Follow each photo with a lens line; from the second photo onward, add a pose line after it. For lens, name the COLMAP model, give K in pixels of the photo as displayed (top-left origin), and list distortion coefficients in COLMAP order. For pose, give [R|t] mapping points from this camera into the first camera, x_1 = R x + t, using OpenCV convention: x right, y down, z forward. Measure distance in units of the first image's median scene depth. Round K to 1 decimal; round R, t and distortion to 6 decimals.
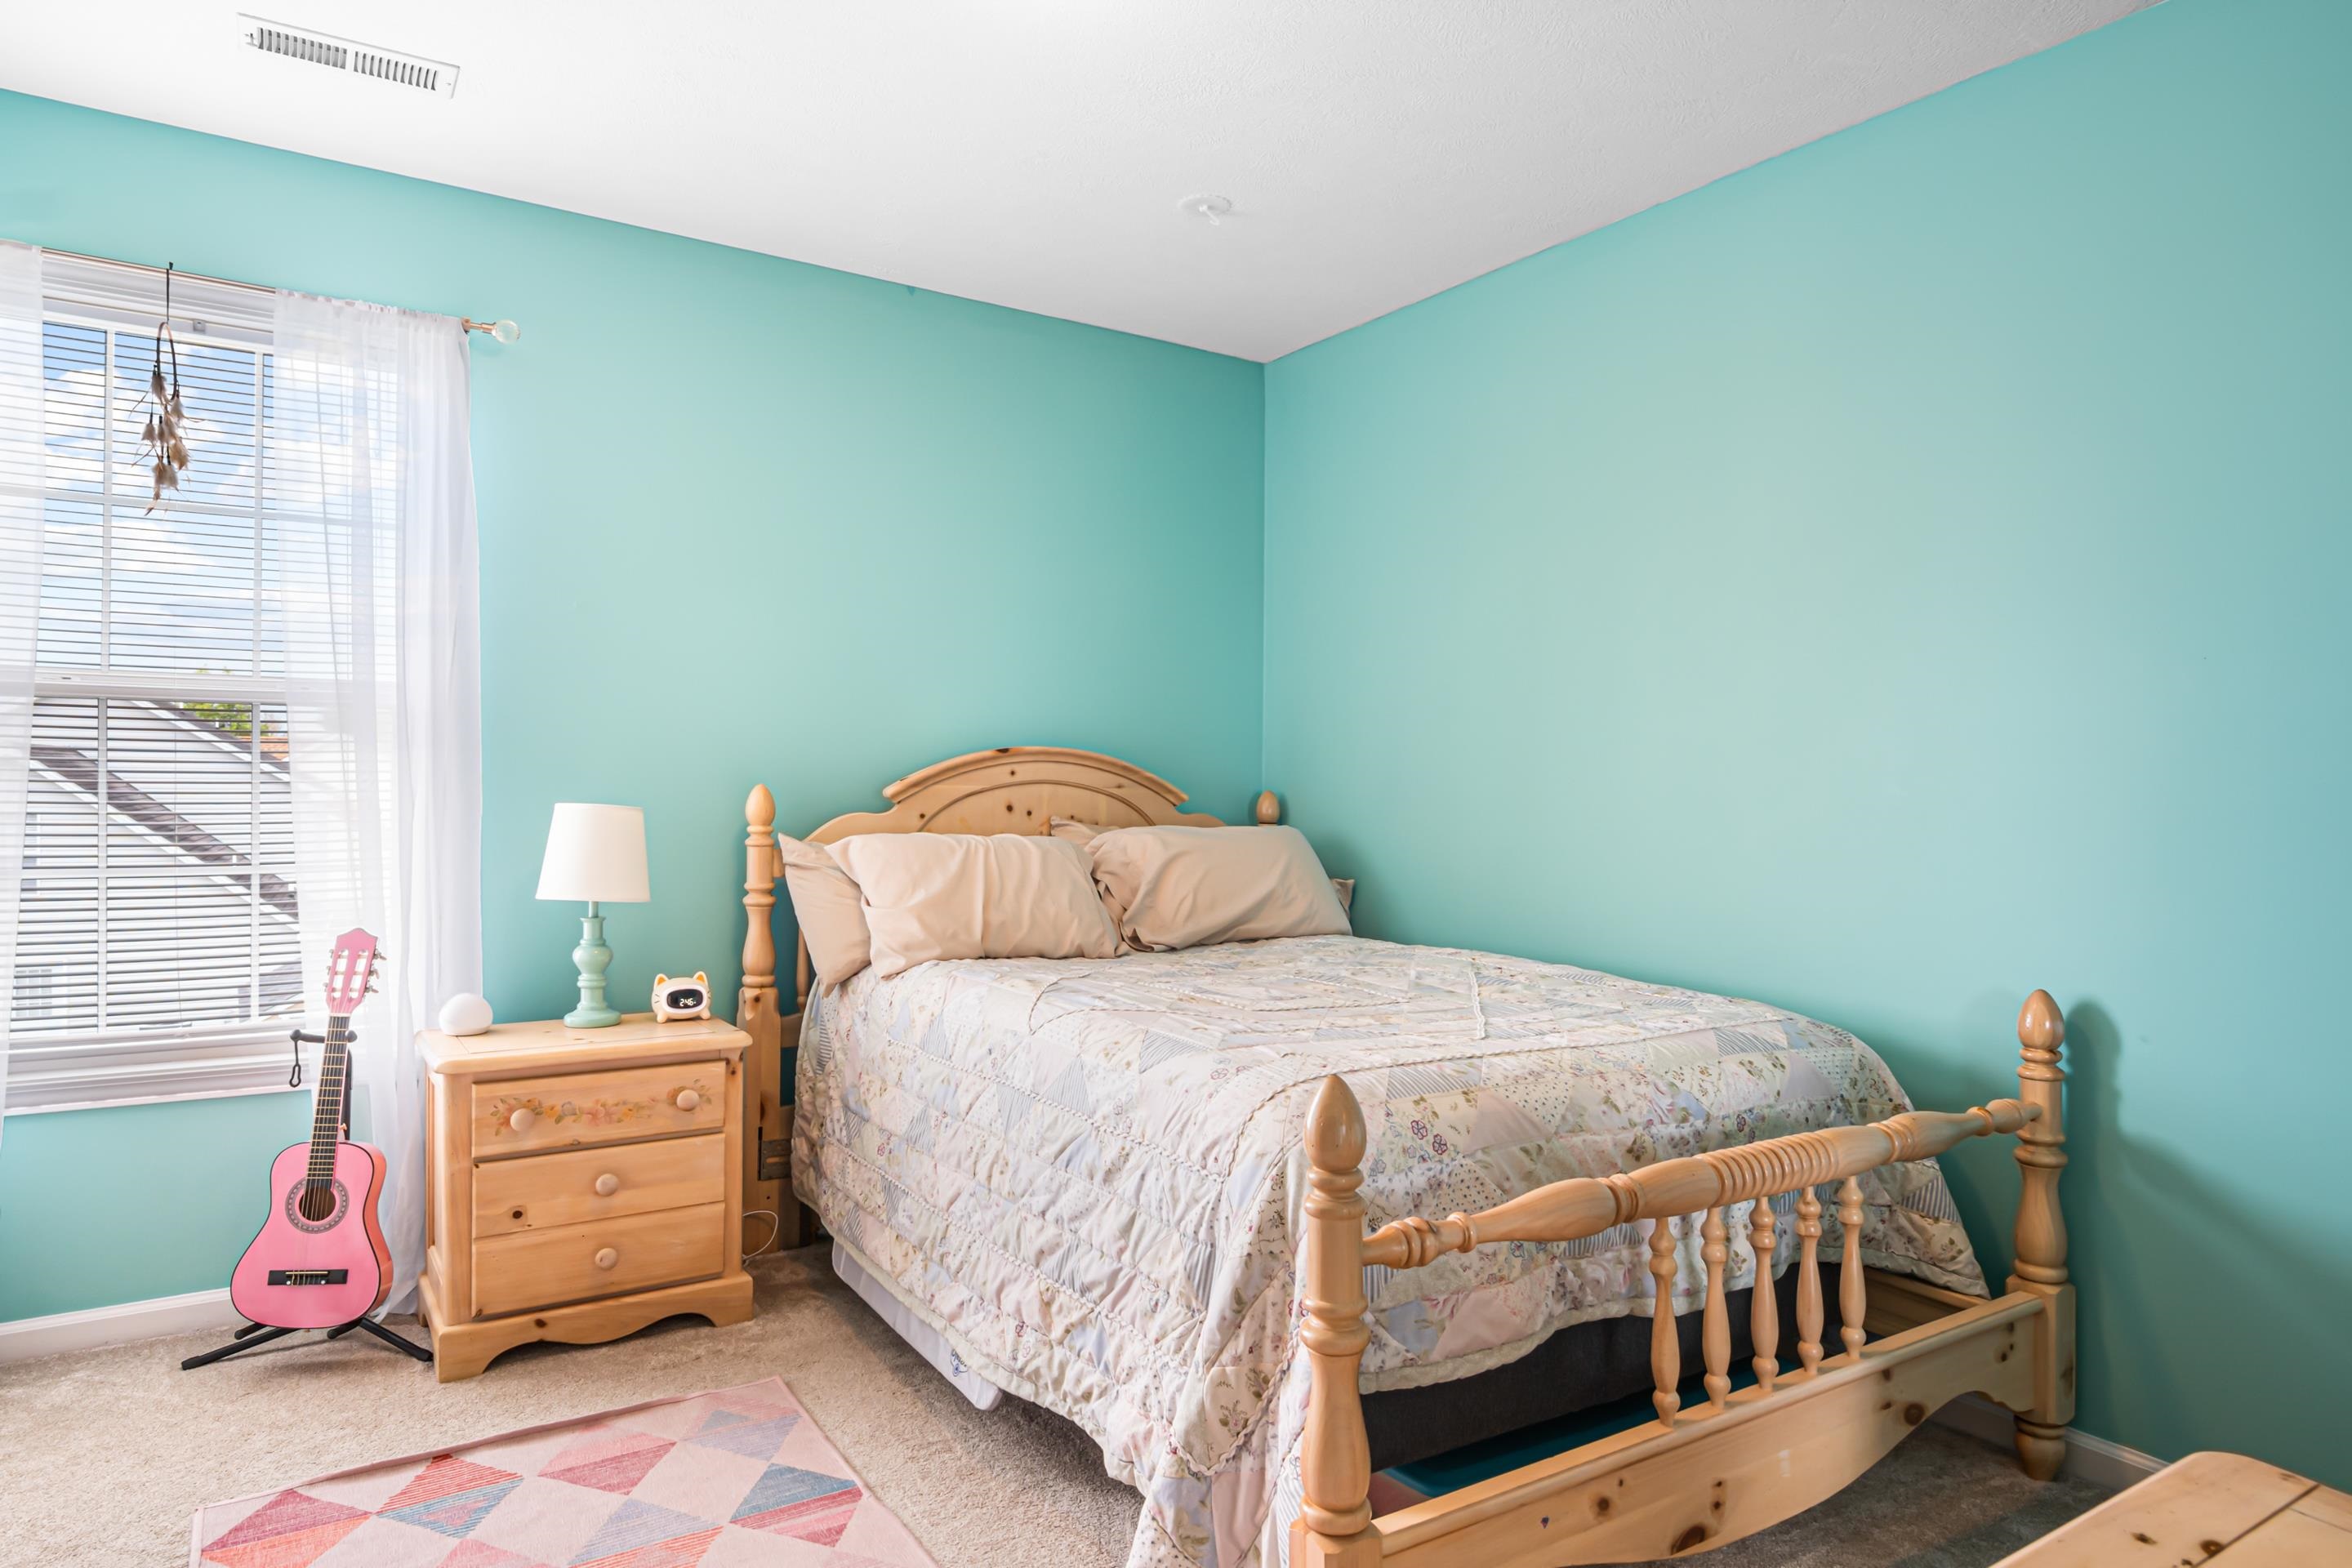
lens RADIAL K [[1343.4, 0, 1180.9], [0, 1343.4, 793.1], [0, 0, 1]] dist [0.025589, -0.000472]
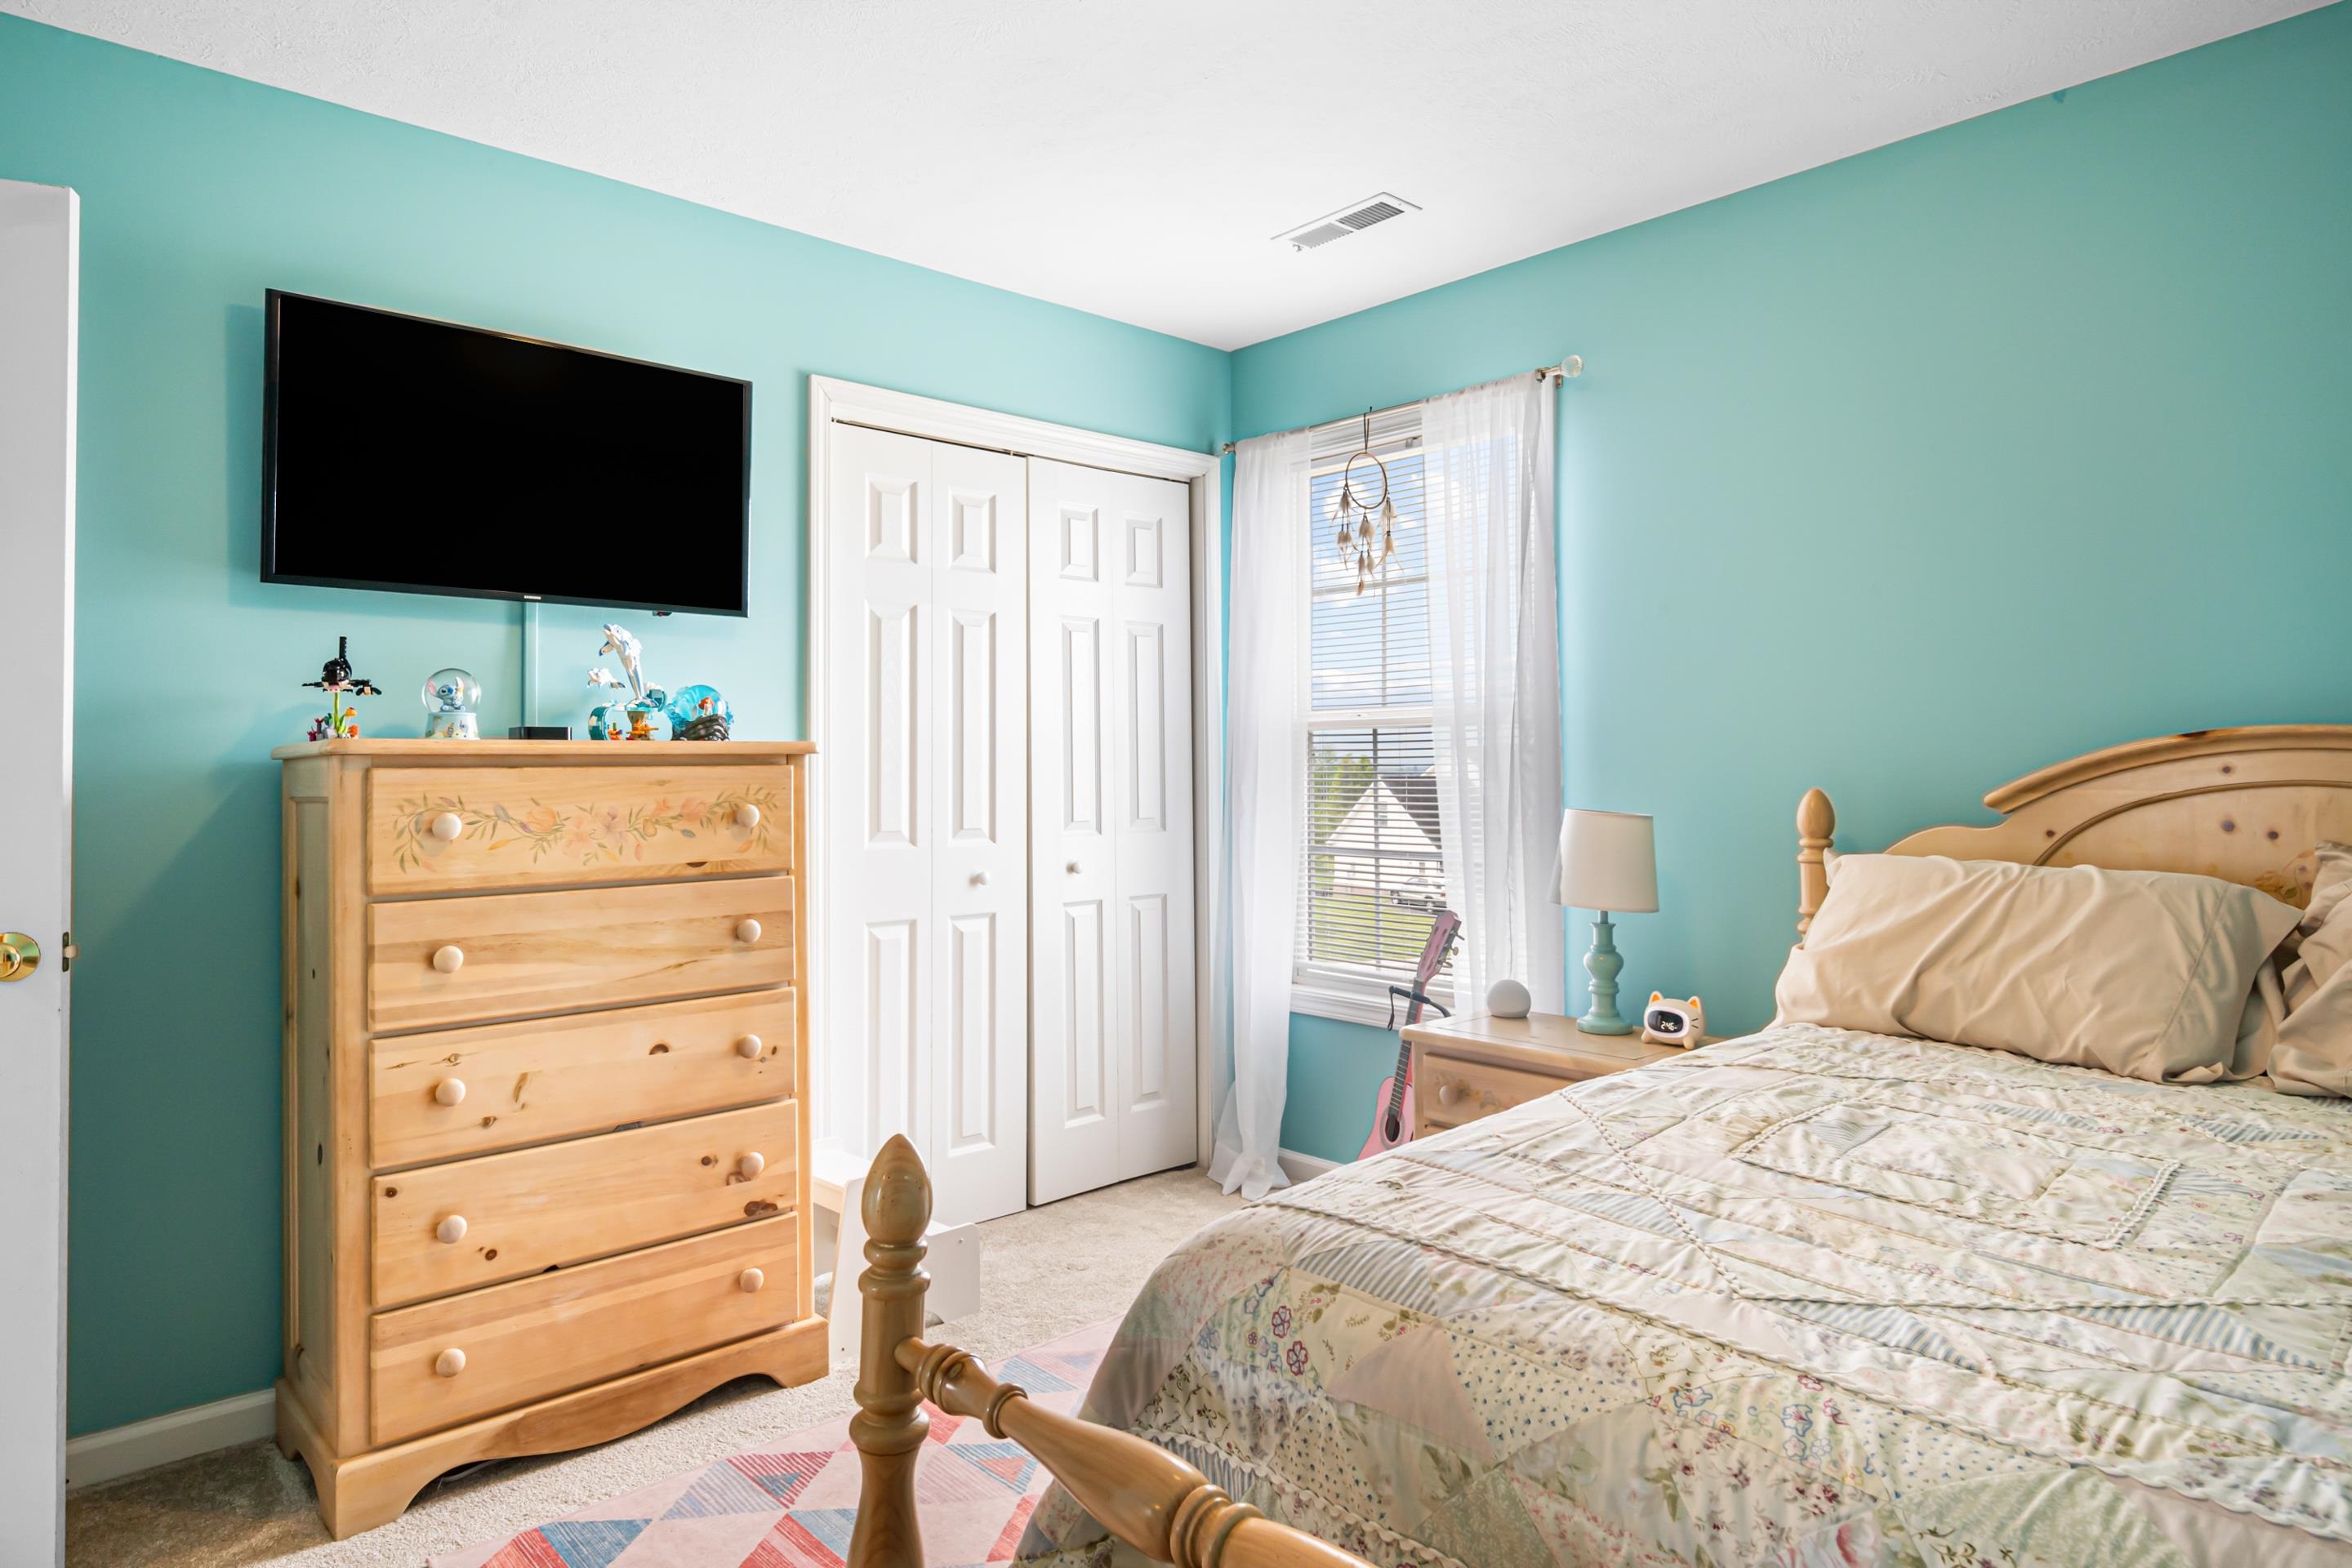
lens RADIAL K [[1355.7, 0, 1138.4], [0, 1355.7, 778.1], [0, 0, 1]] dist [-0.000224, -0.003177]
pose [[0.172868, -0.007513, -0.984916, 0.489565], [0.002000, 0.999972, -0.007276, -0.009227], [0.984943, -0.000712, 0.172878, 0.480001]]
